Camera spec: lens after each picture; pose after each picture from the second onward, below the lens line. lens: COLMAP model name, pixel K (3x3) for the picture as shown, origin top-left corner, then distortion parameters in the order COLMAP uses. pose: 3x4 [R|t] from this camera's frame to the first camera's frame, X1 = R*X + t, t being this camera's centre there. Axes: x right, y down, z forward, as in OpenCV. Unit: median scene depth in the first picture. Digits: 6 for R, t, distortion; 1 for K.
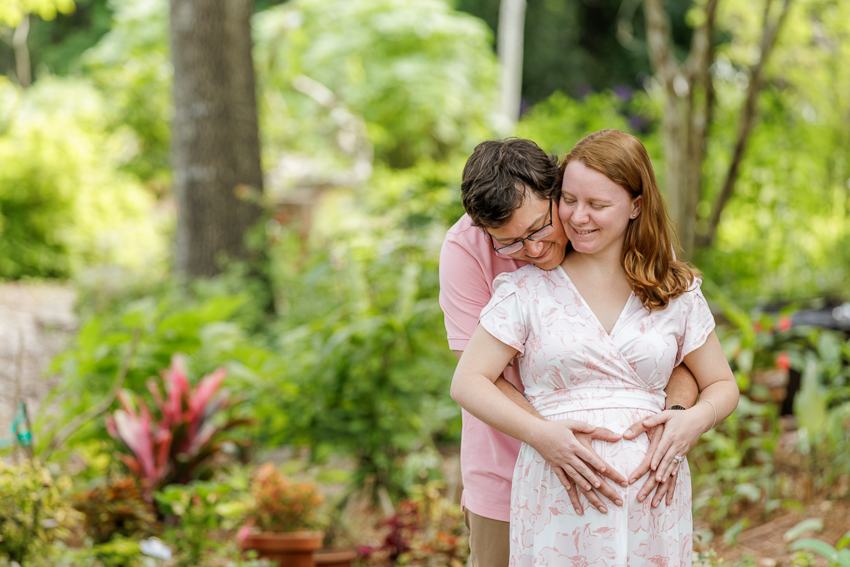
lens RADIAL K [[2565.9, 0, 425.0], [0, 2565.9, 283.5], [0, 0, 1]] dist [-0.199719, 0.593251]
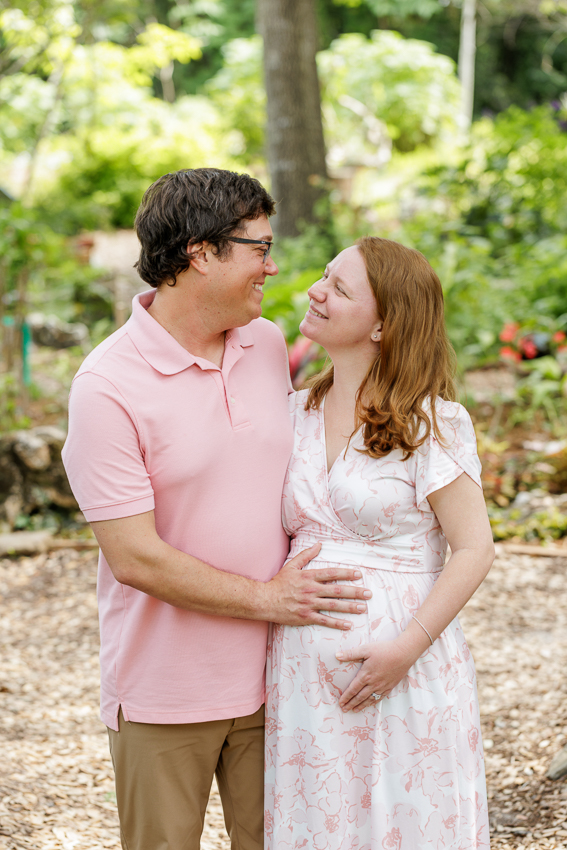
lens RADIAL K [[2565.9, 0, 283.5], [0, 2565.9, 425.0], [0, 0, 1]] dist [-0.199719, 0.593251]
pose [[0.994939, -0.007558, -0.100197, 0.070252], [0.011334, 0.999245, 0.037174, 0.062177], [0.099840, -0.038121, 0.994273, -0.575651]]
